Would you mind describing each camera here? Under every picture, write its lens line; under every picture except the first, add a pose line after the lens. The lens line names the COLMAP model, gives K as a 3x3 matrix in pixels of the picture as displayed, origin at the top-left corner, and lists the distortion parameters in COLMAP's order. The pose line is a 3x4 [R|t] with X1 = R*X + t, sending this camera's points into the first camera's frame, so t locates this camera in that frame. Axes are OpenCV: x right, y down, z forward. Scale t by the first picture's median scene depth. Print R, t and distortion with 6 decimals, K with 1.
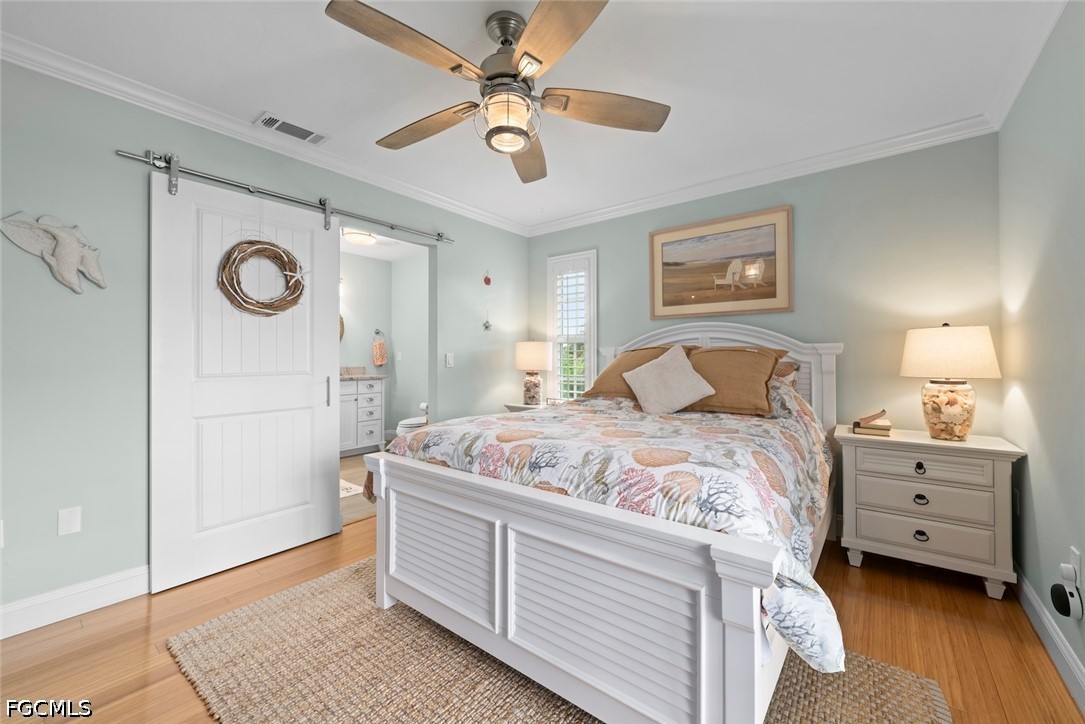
lens RADIAL K [[431.9, 0, 550.7], [0, 431.9, 353.5], [0, 0, 1]] dist [-0.000276, 0.000007]
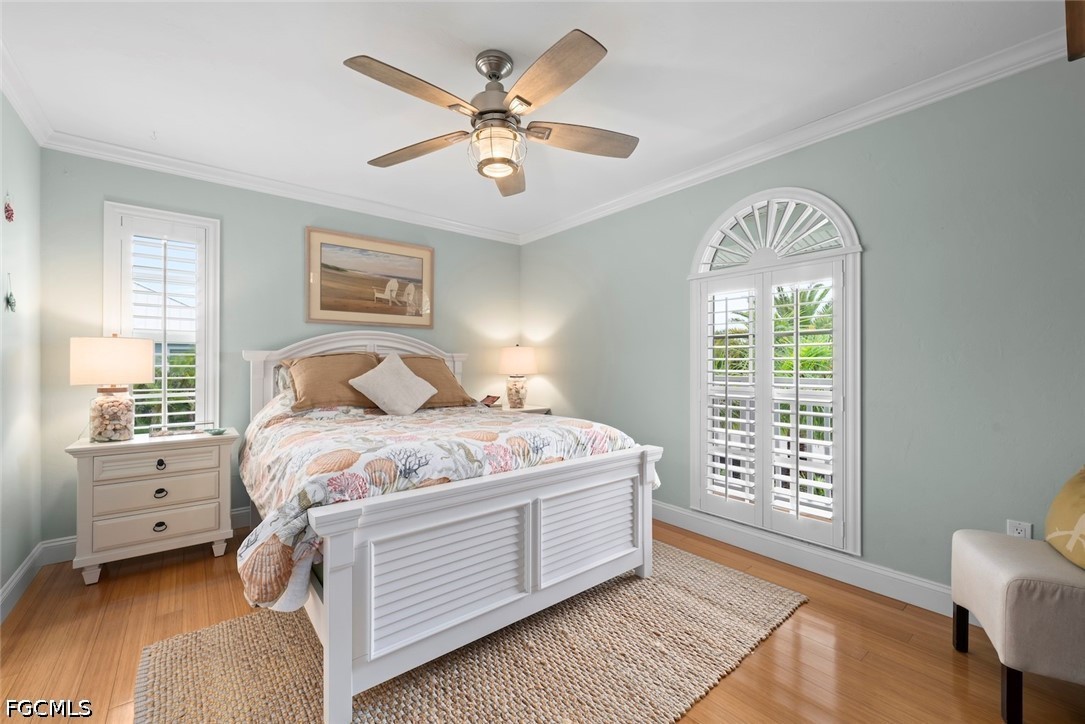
lens RADIAL K [[434.2, 0, 549.8], [0, 434.2, 363.5], [0, 0, 1]] dist [0.001440, 0.000105]
pose [[0.223065, -0.001895, 0.974802, -0.660783], [-0.008151, 0.999960, 0.003809, 0.001841], [-0.974770, -0.008795, 0.223040, 0.351244]]
